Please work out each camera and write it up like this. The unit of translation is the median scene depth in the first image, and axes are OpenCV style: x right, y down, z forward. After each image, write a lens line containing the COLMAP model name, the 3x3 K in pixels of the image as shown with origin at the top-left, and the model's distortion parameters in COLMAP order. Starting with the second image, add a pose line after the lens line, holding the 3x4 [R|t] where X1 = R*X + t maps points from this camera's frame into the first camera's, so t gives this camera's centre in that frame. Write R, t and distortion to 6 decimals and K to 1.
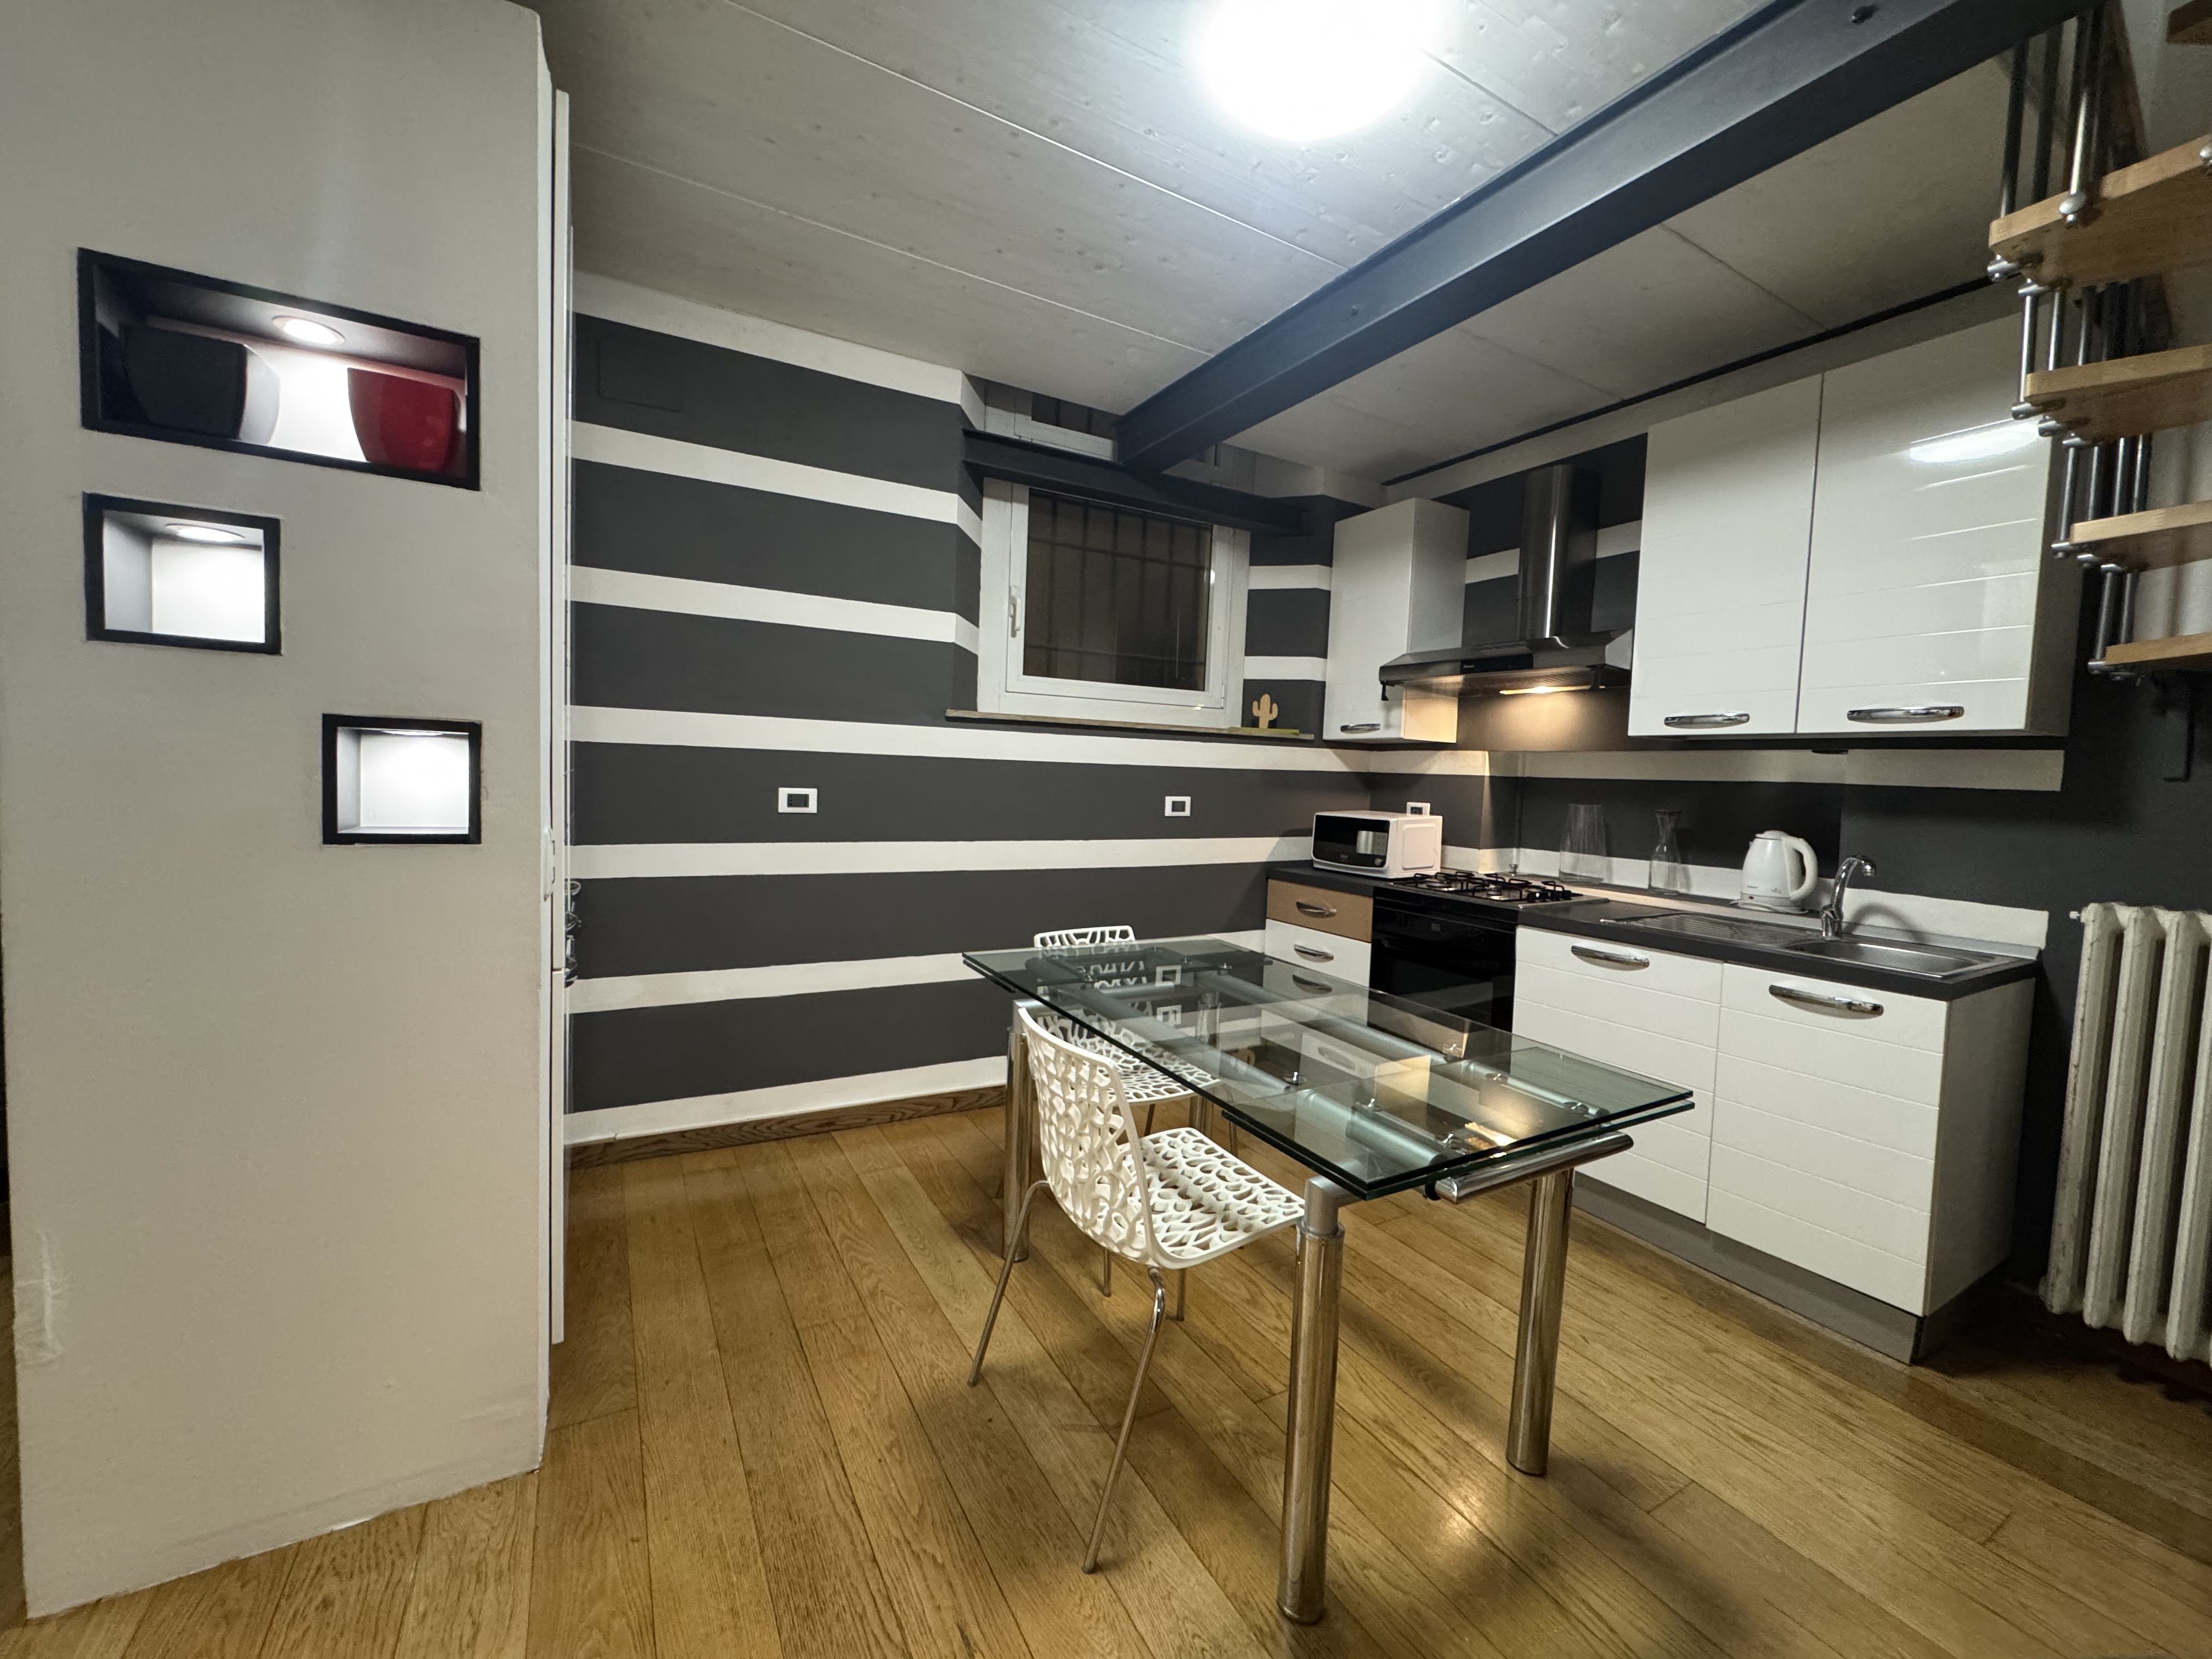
lens RADIAL K [[882.7, 0, 1107.0], [0, 882.7, 829.3], [0, 0, 1]] dist [-0.001399, 0.000680]
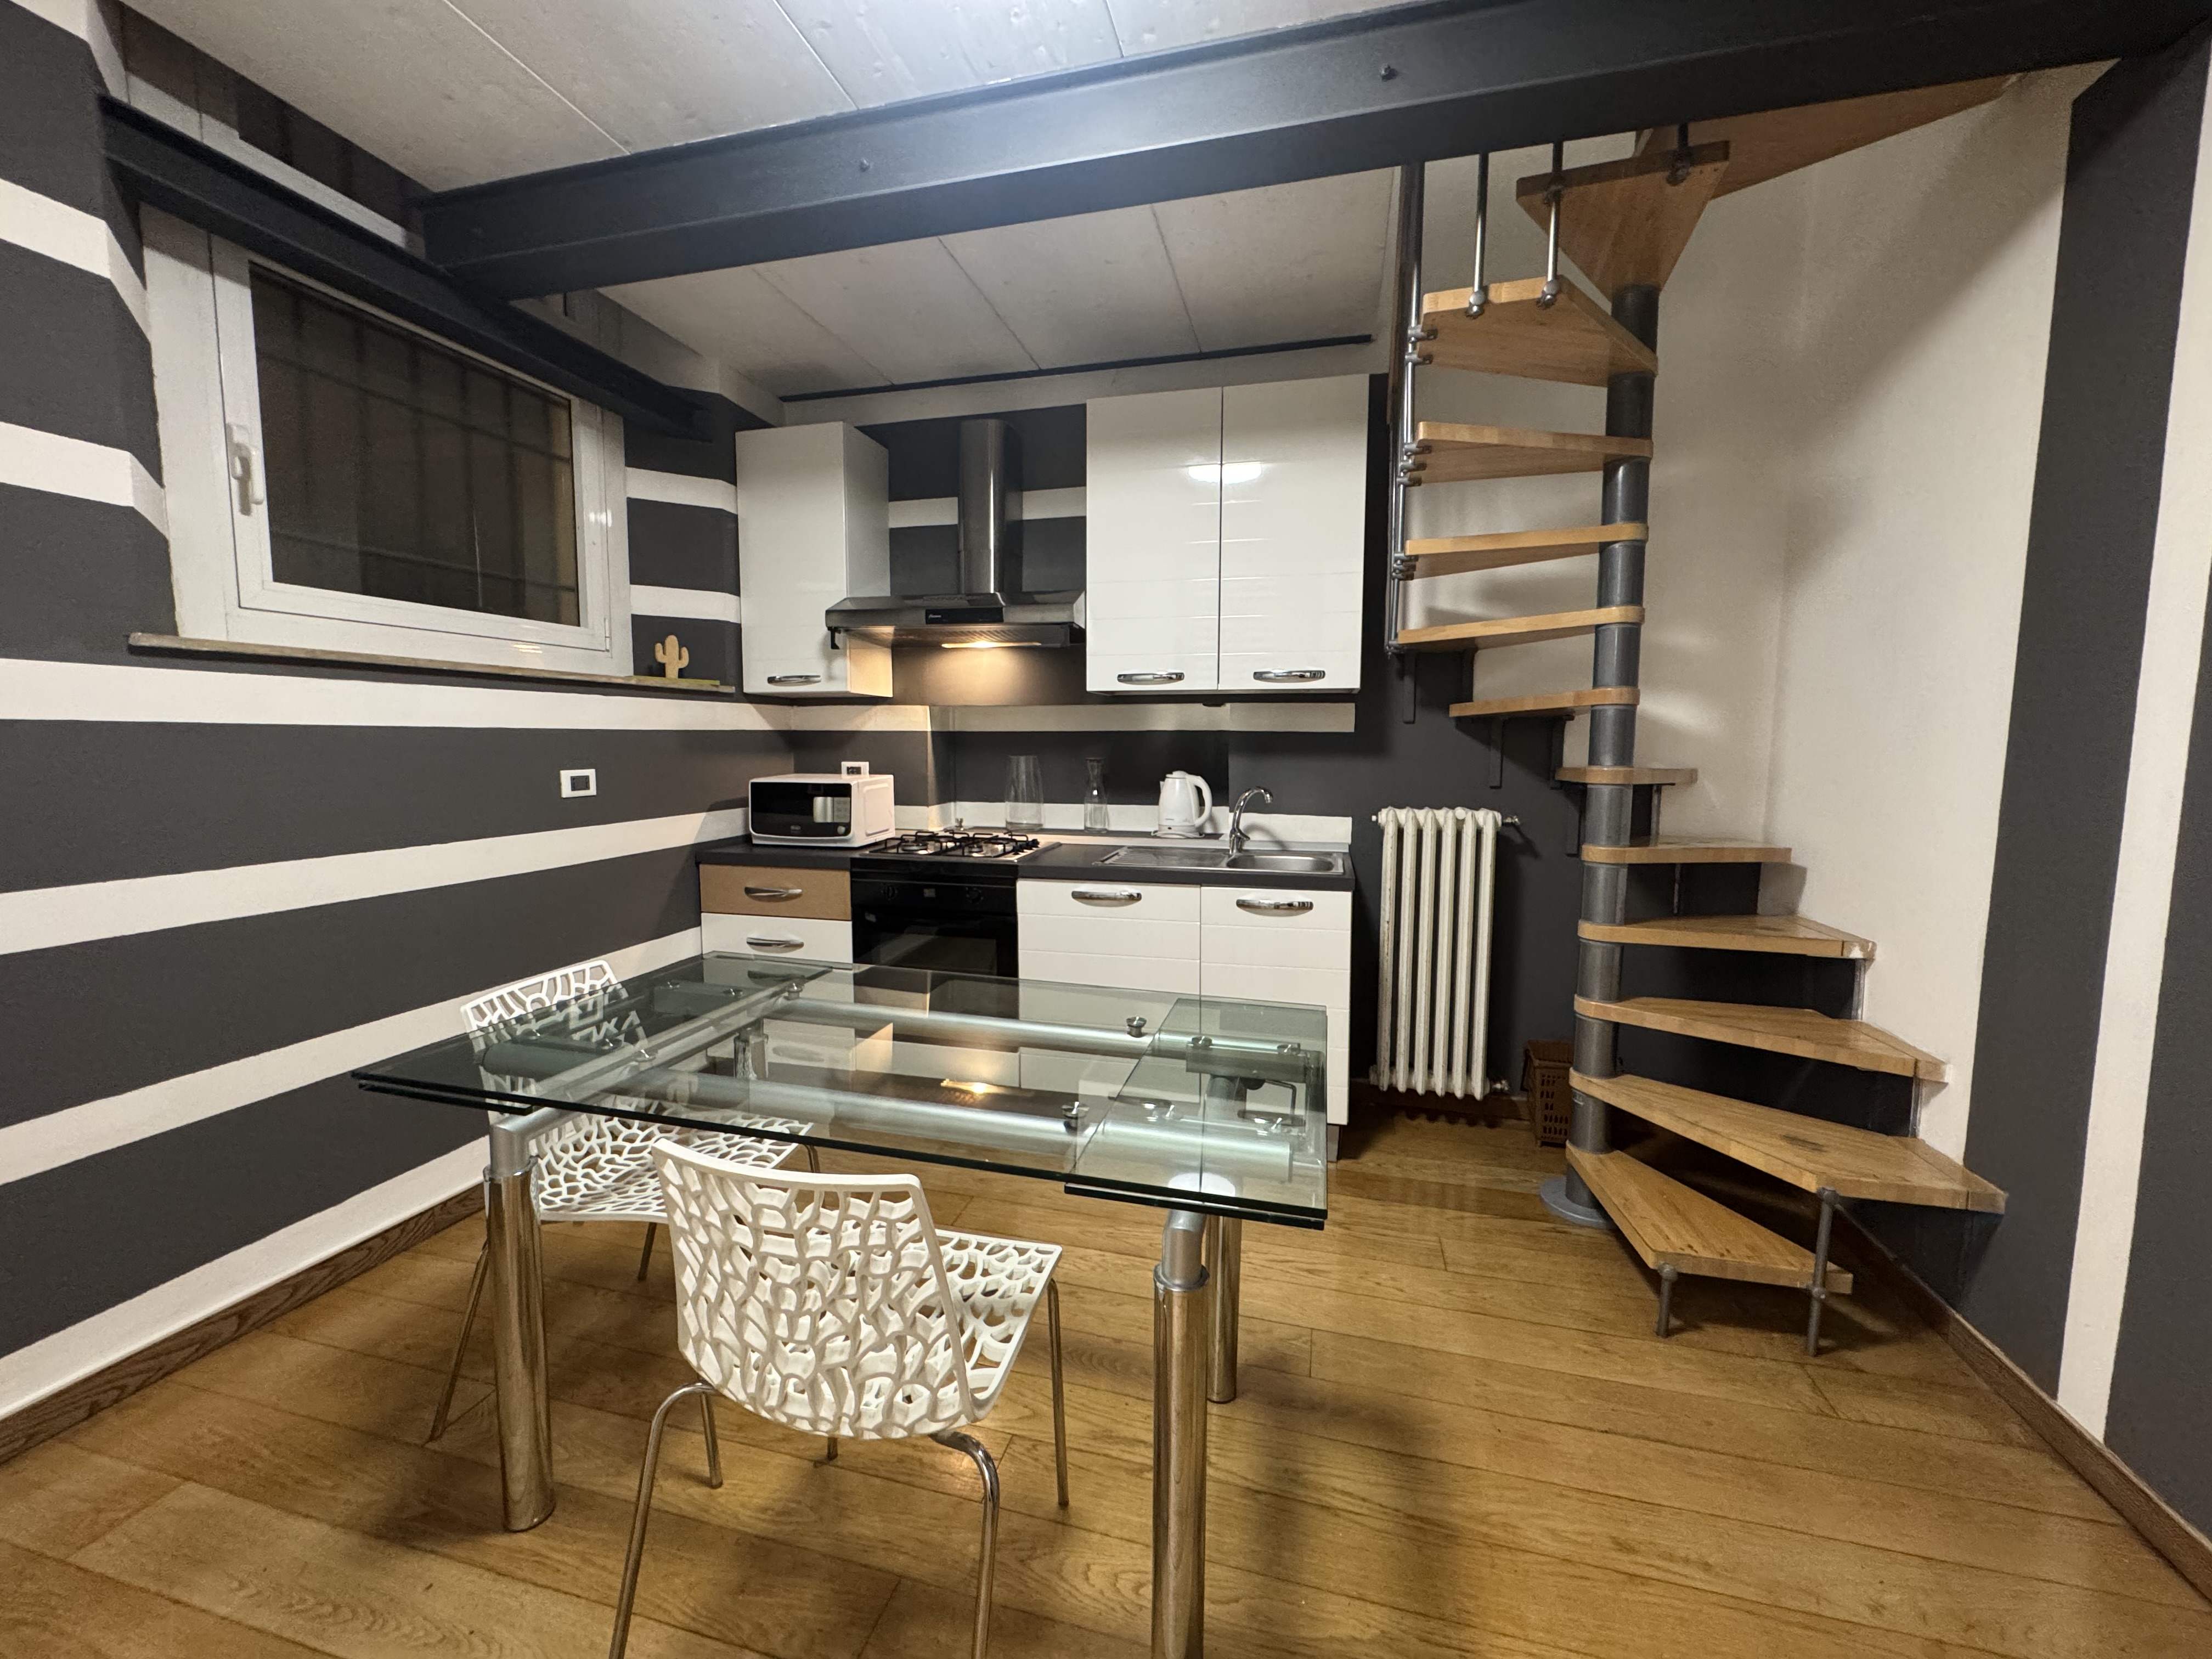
lens RADIAL K [[882.7, 0, 1107.6], [0, 882.7, 827.8], [0, 0, 1]] dist [-0.001399, 0.000680]
pose [[0.701626, -0.102304, 0.705163, -0.189782], [0.067158, 0.994729, 0.077492, -0.023427], [-0.709374, -0.007013, 0.704798, 0.242937]]
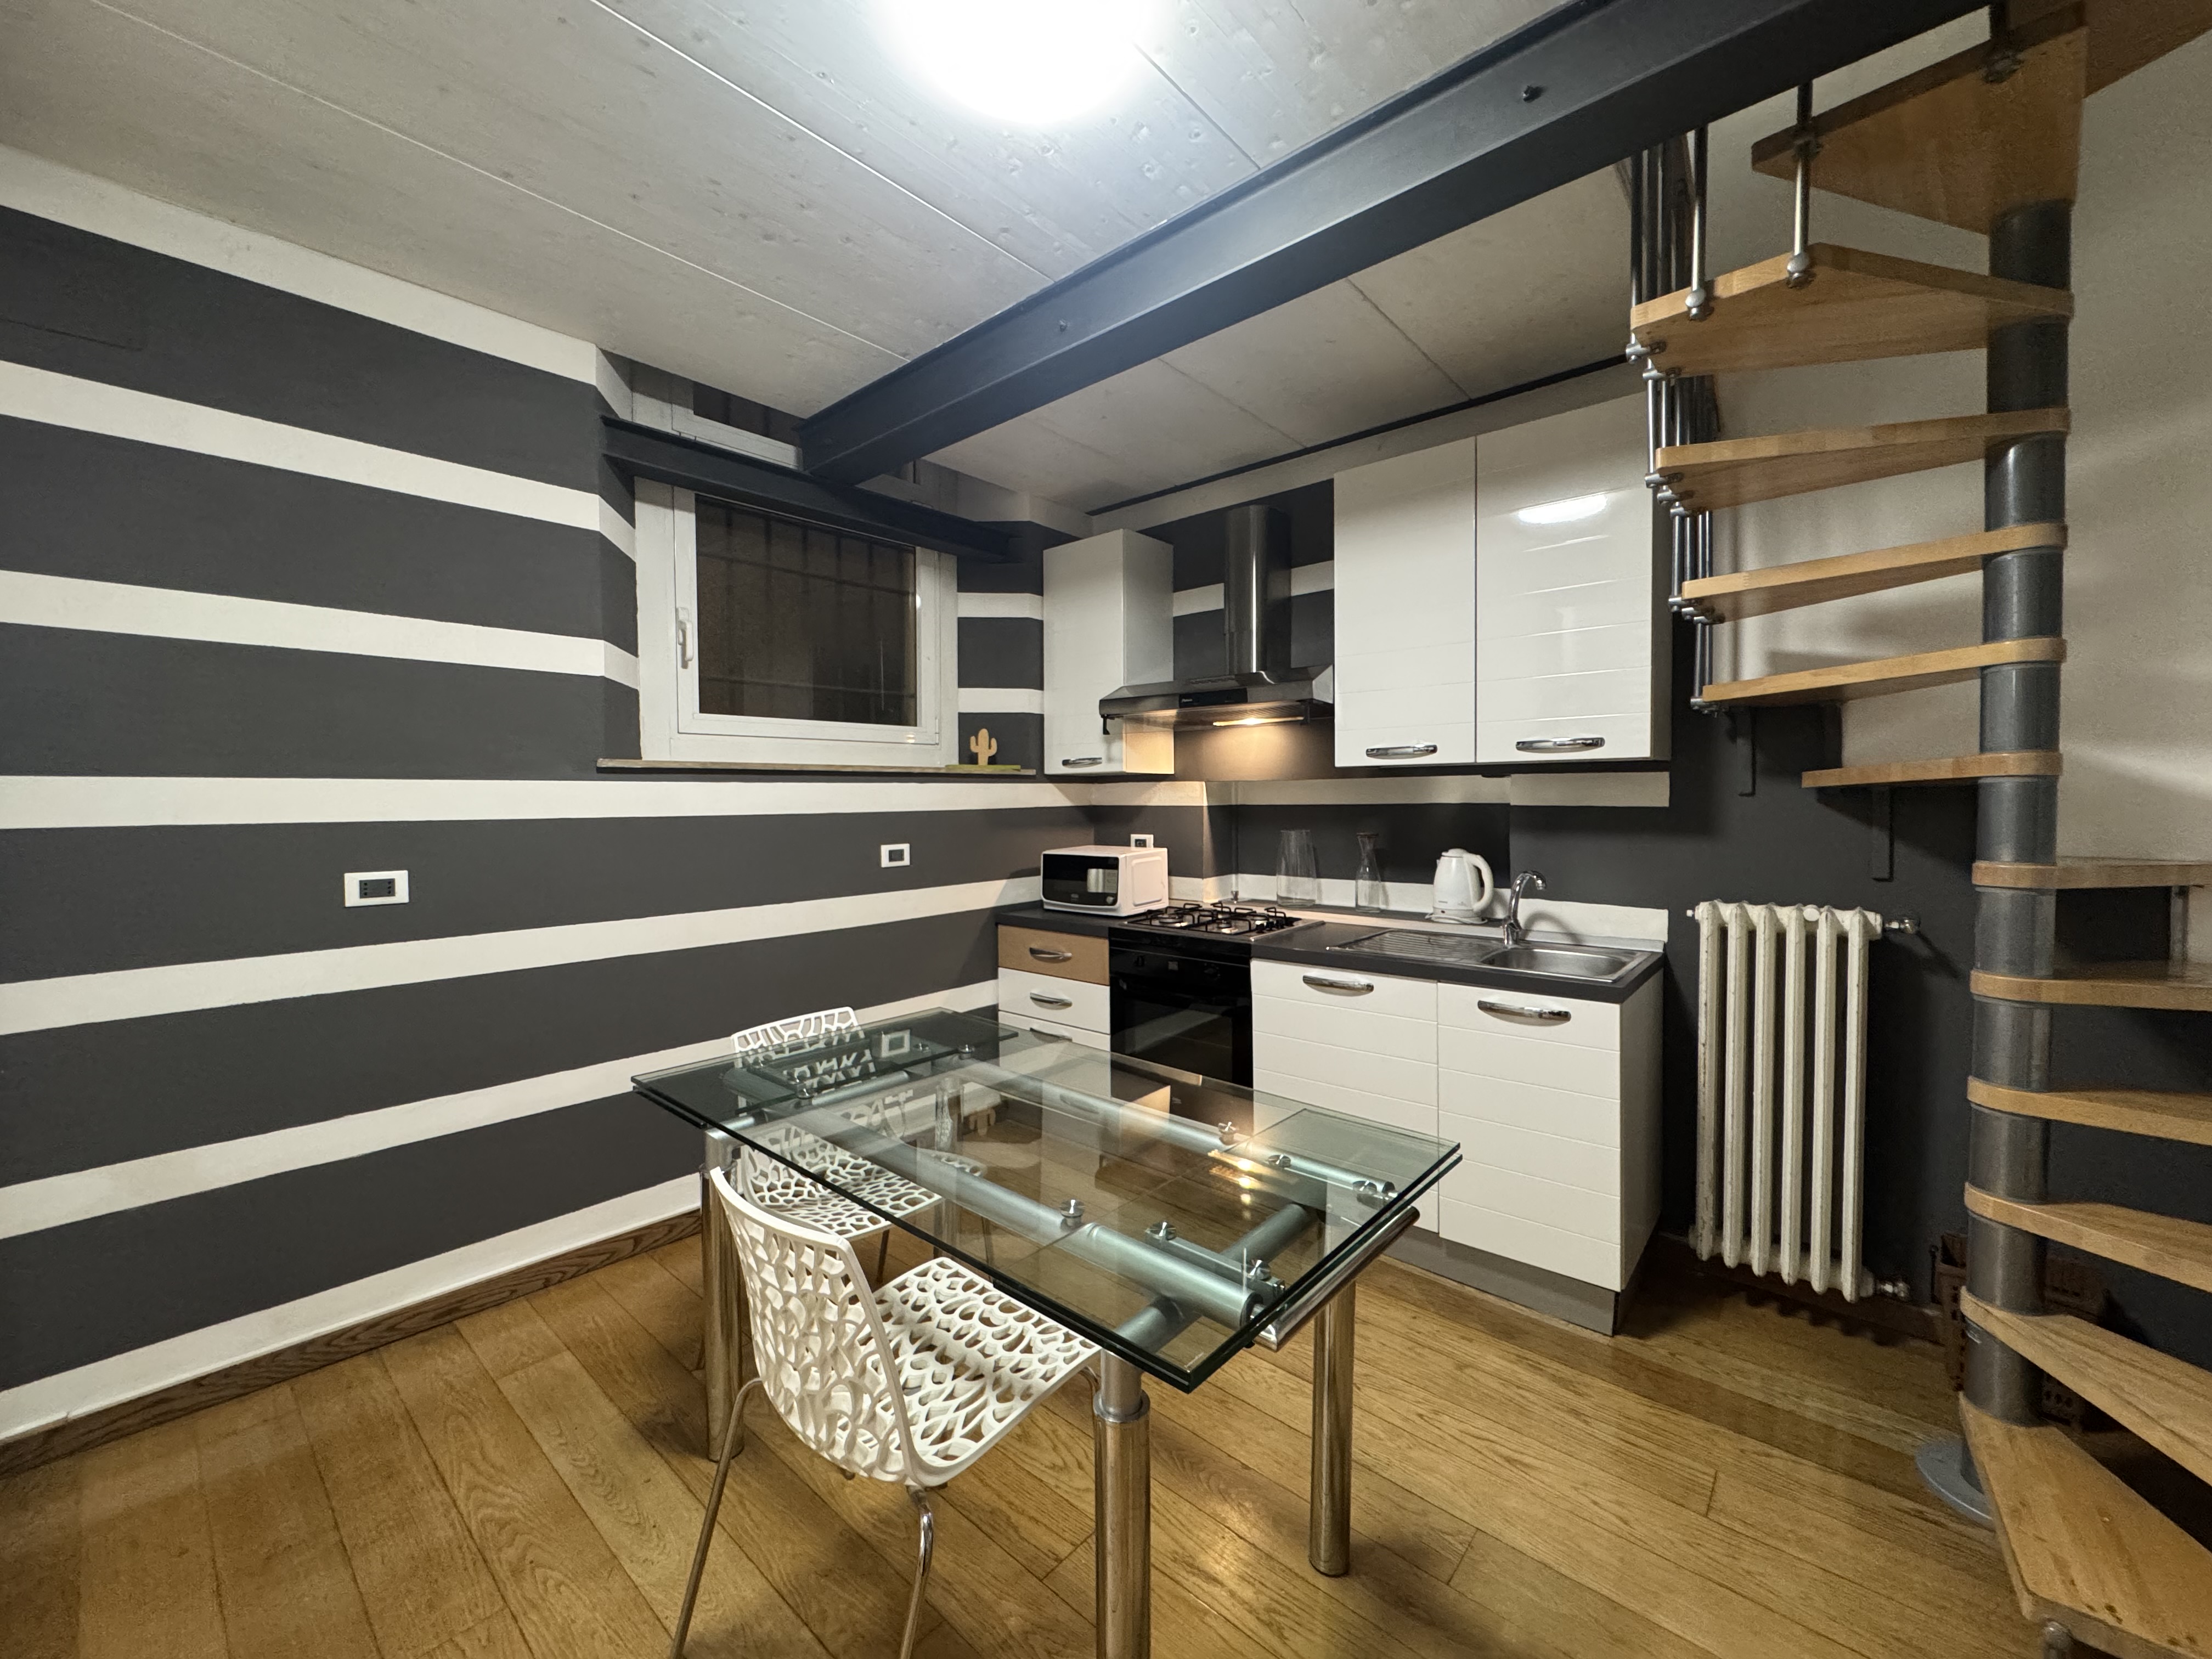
lens RADIAL K [[882.7, 0, 1105.8], [0, 882.7, 829.1], [0, 0, 1]] dist [-0.001399, 0.000680]
pose [[0.946369, -0.054454, 0.318467, -0.002767], [0.062231, 0.997959, -0.014291, -0.038045], [-0.317039, 0.033343, 0.947826, 0.110150]]
